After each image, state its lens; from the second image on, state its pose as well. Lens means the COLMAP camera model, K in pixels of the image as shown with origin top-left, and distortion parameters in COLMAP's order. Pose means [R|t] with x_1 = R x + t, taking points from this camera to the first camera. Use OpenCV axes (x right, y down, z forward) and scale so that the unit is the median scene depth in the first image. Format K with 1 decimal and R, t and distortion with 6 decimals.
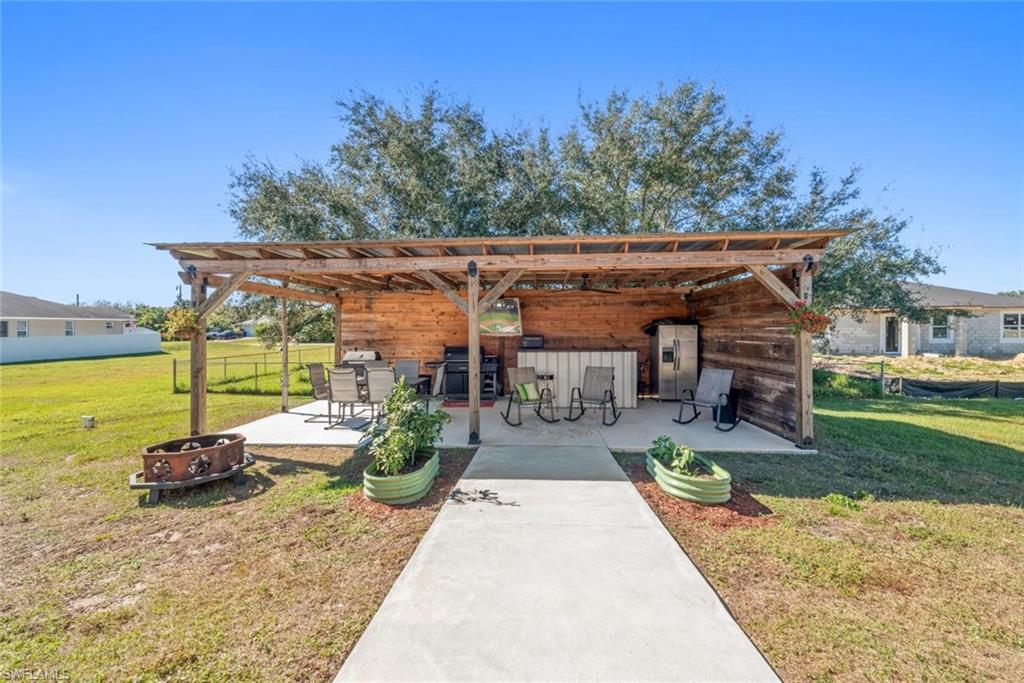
lens RADIAL K [[407.2, 0, 516.5], [0, 407.2, 335.3], [0, 0, 1]] dist [-0.001849, 0.000018]
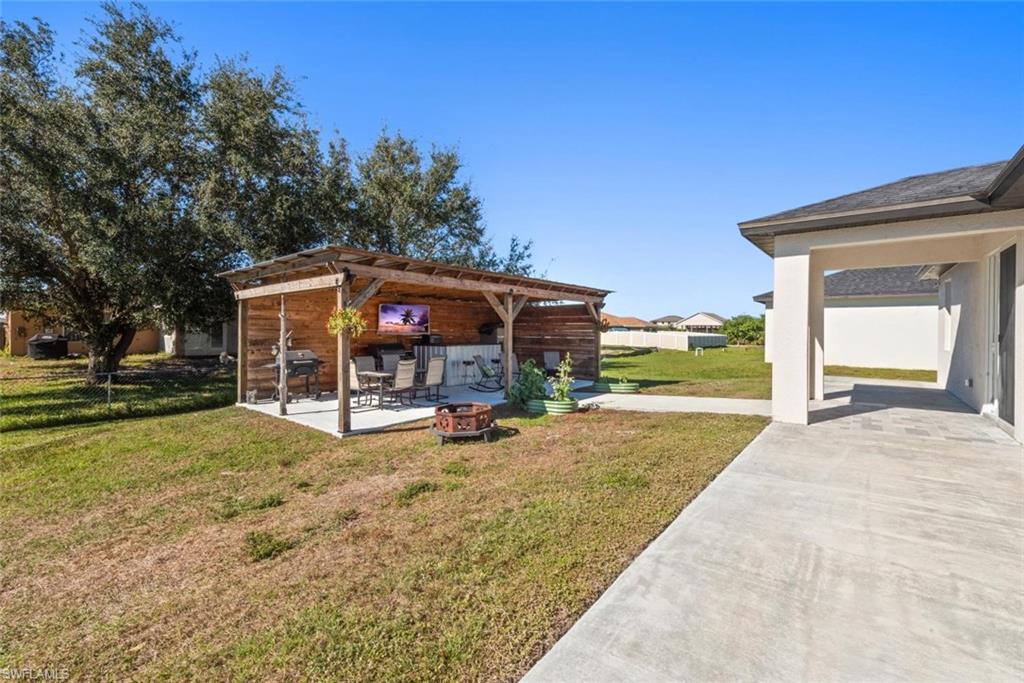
lens RADIAL K [[407.2, 0, 514.3], [0, 407.2, 339.6], [0, 0, 1]] dist [-0.001849, 0.000018]
pose [[0.614314, -0.004035, 0.789051, -0.783388], [0.008364, 0.999964, -0.001398, 0.018798], [-0.789017, 0.007458, 0.614326, -0.027121]]
